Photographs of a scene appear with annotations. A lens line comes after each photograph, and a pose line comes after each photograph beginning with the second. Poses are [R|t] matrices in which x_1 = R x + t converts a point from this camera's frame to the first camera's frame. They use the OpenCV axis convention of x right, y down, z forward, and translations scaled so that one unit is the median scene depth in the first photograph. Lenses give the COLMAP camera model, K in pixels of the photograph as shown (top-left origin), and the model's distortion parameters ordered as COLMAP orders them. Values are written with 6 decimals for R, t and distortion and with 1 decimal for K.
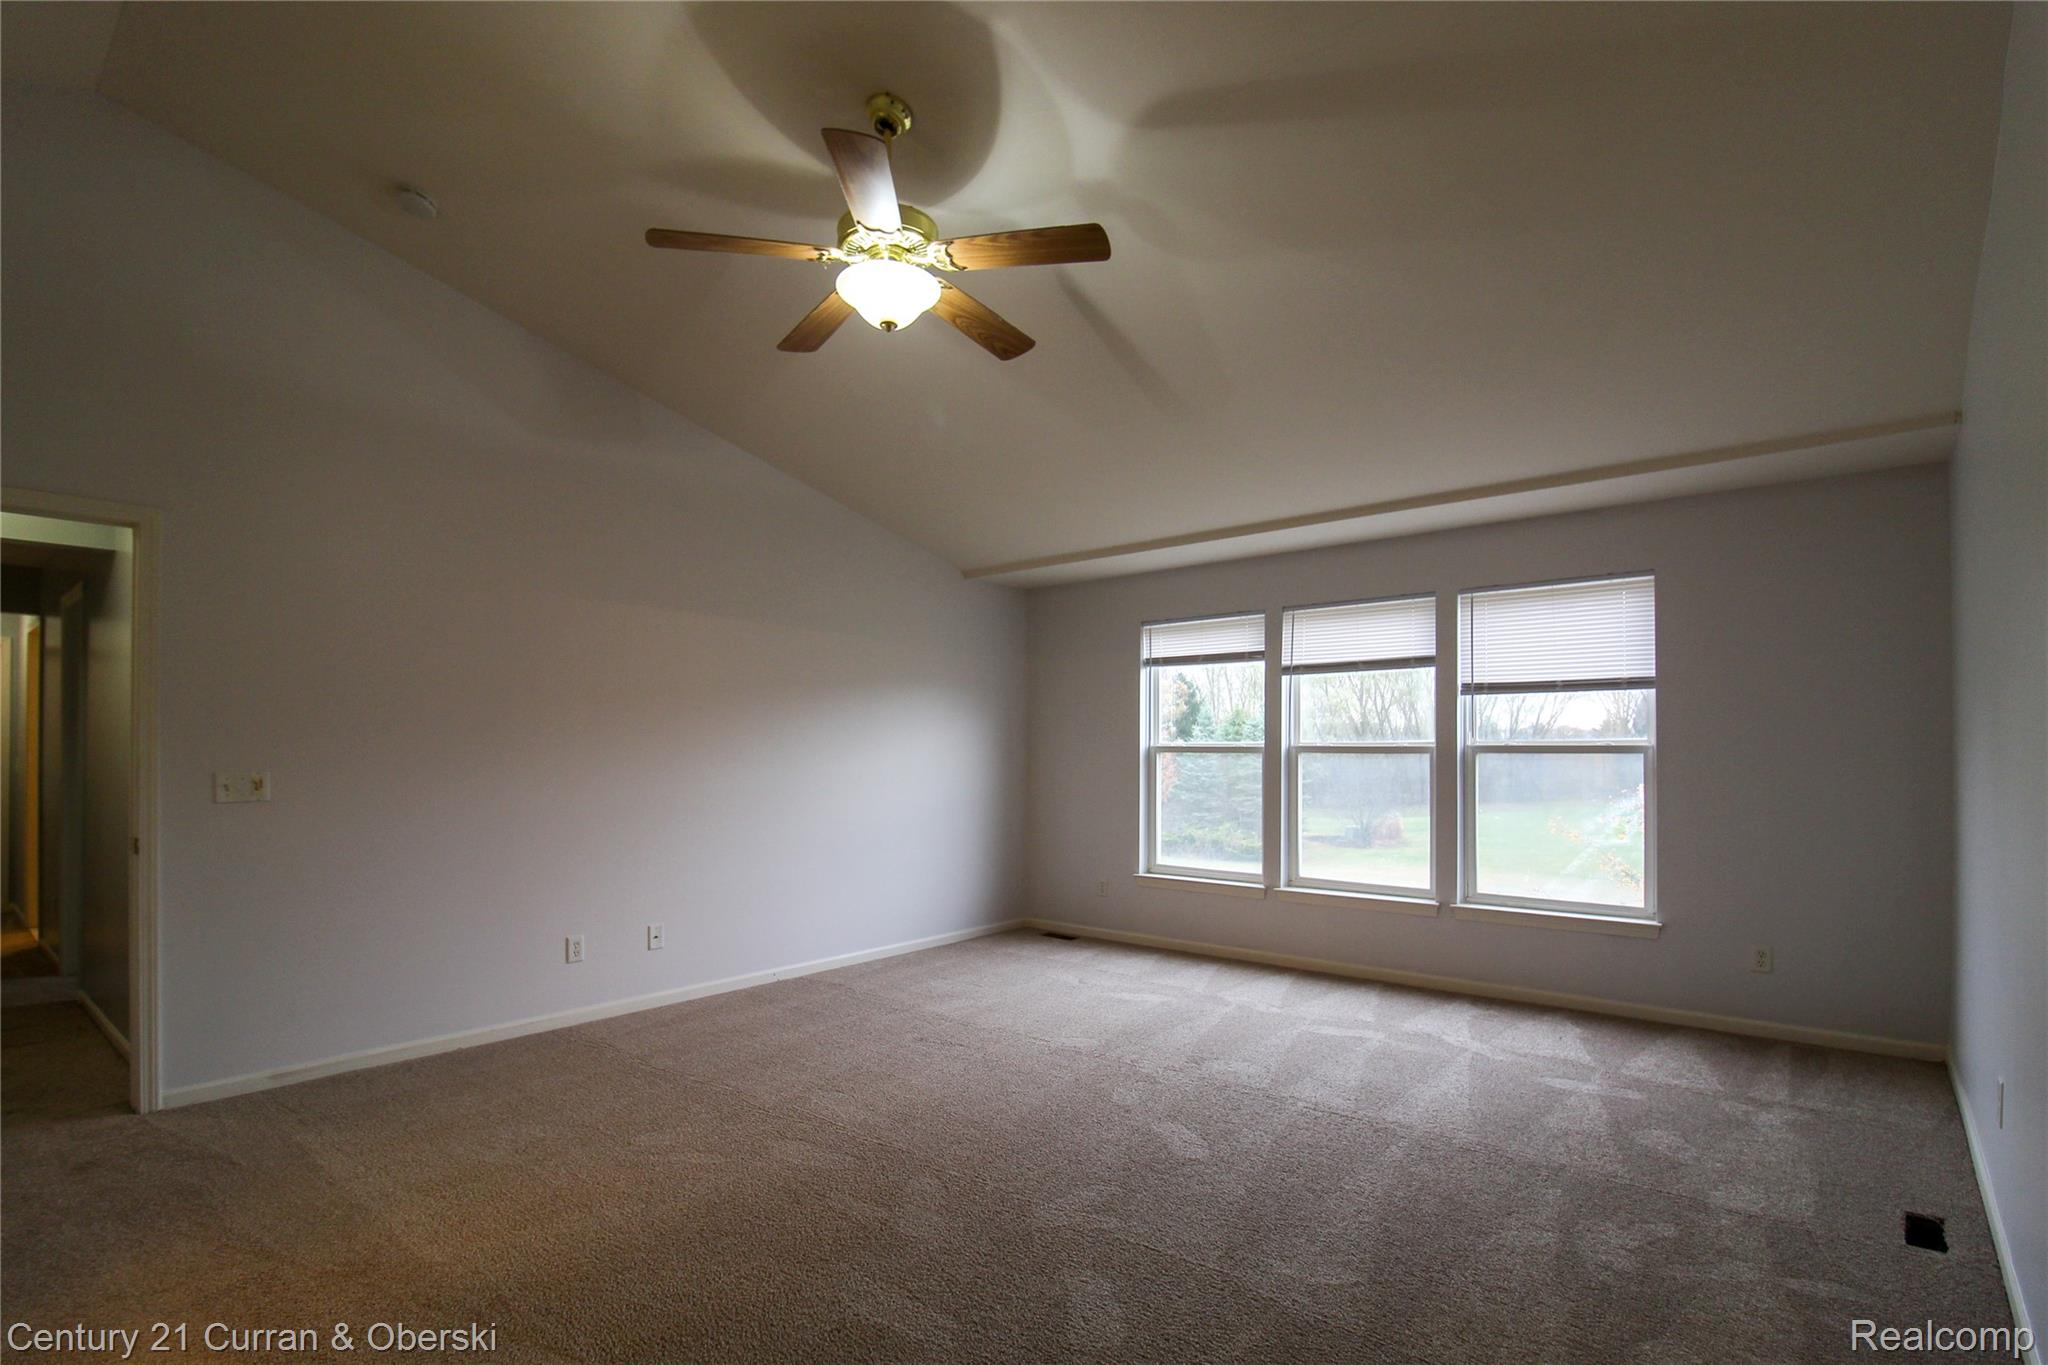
lens RADIAL K [[993.3, 0, 1023.0], [0, 993.3, 725.9], [0, 0, 1]] dist [-0.005628, -0.000649]
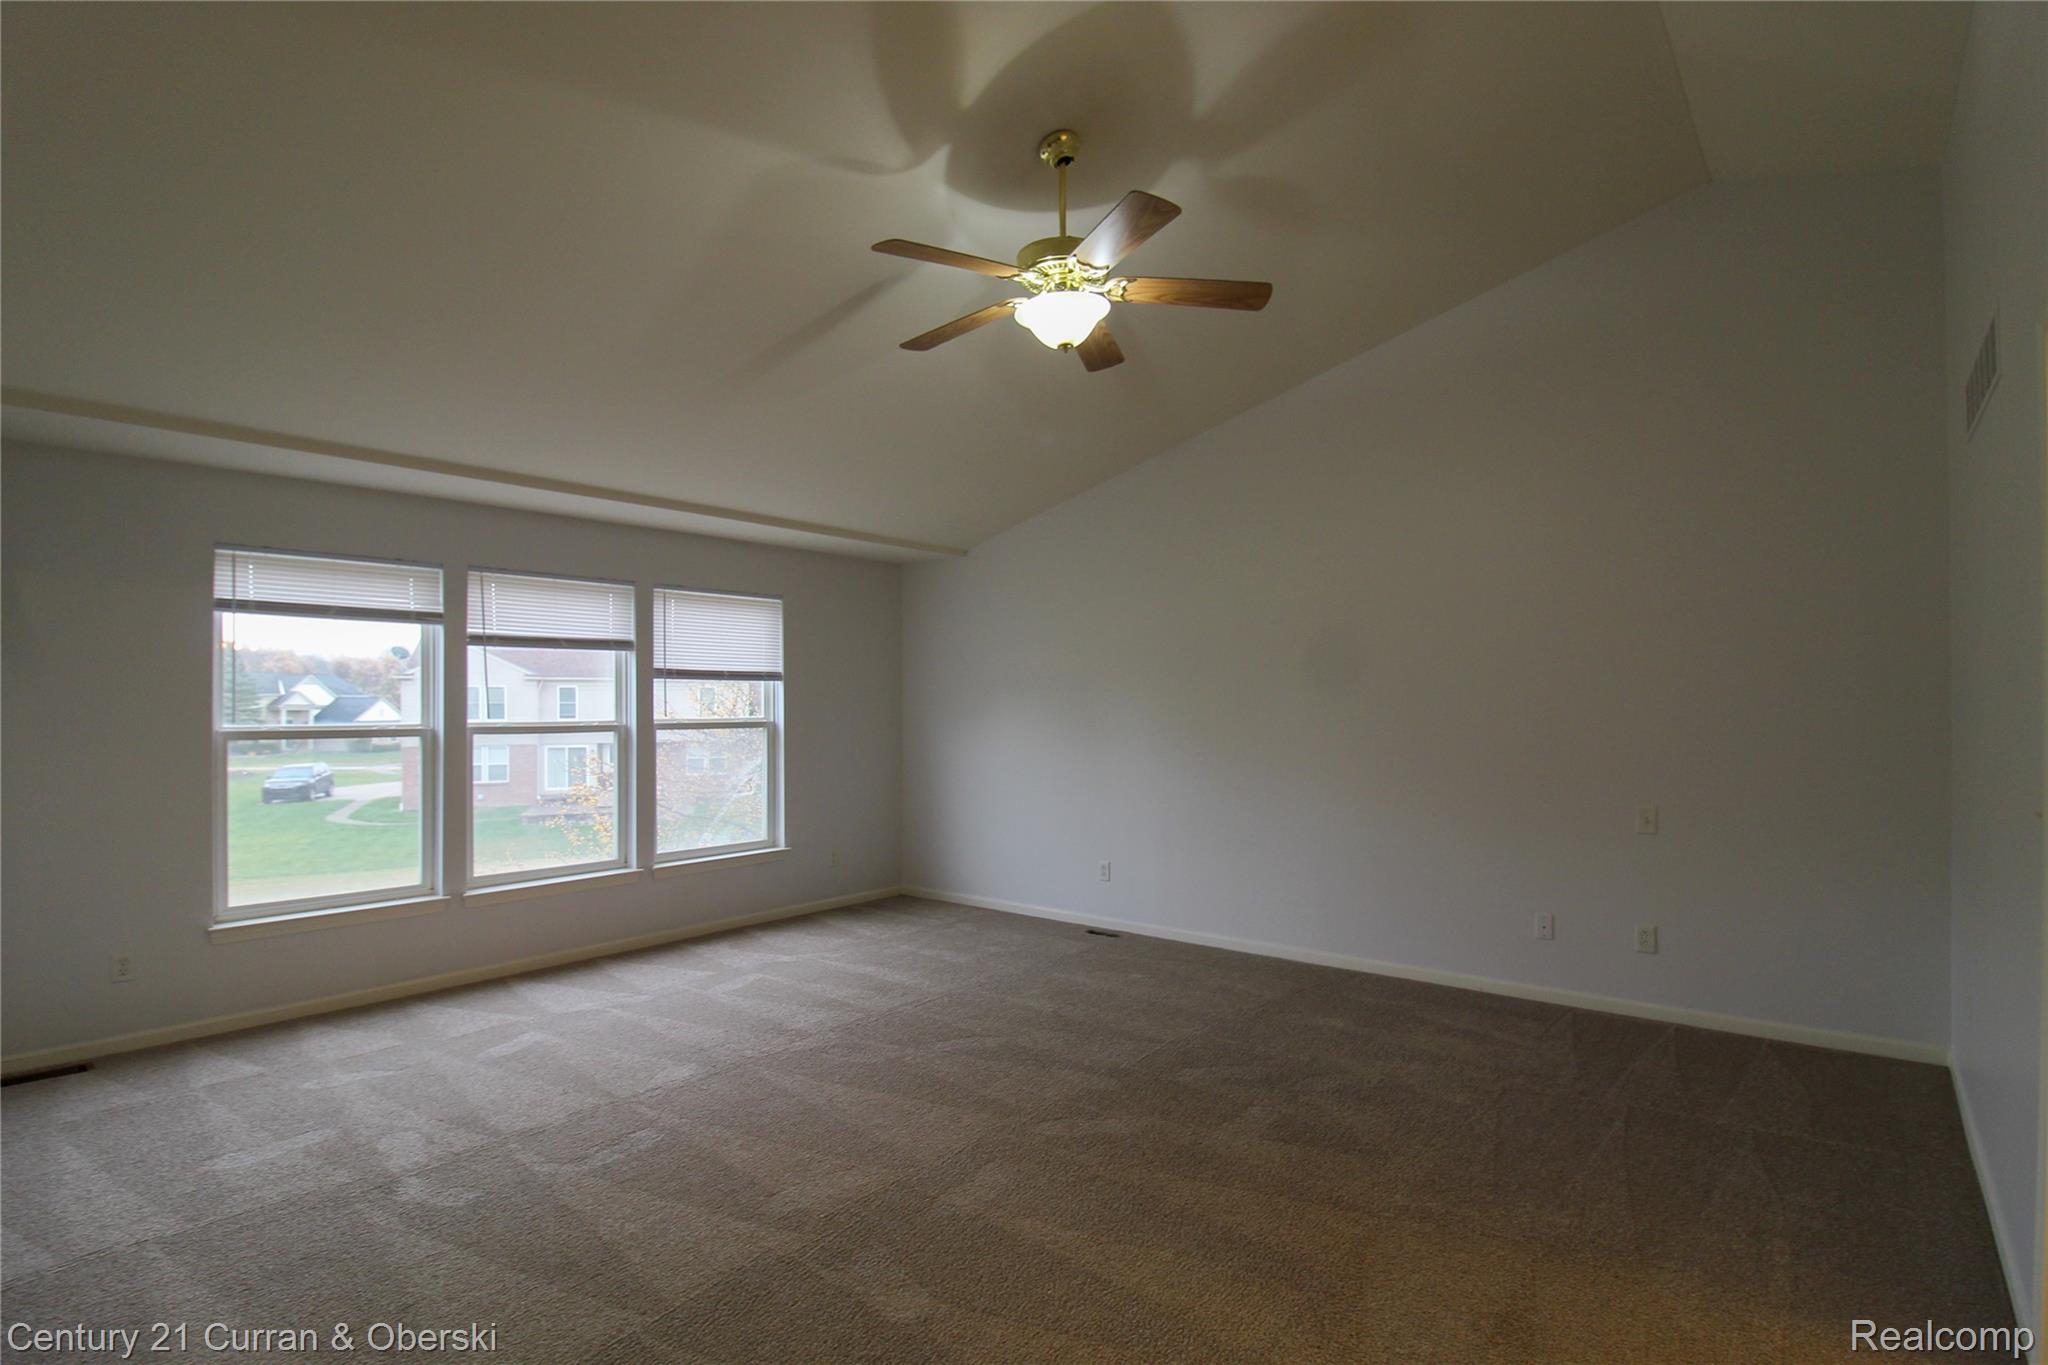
lens RADIAL K [[970.7, 0, 1024.0], [0, 970.7, 682.5], [0, 0, 1]] dist [-0.014539, -0.000561]
pose [[-0.004610, 0.037015, 0.999304, -0.655445], [-0.004550, 0.999304, -0.037036, 0.012080], [-0.999979, -0.004717, -0.004438, 0.592140]]
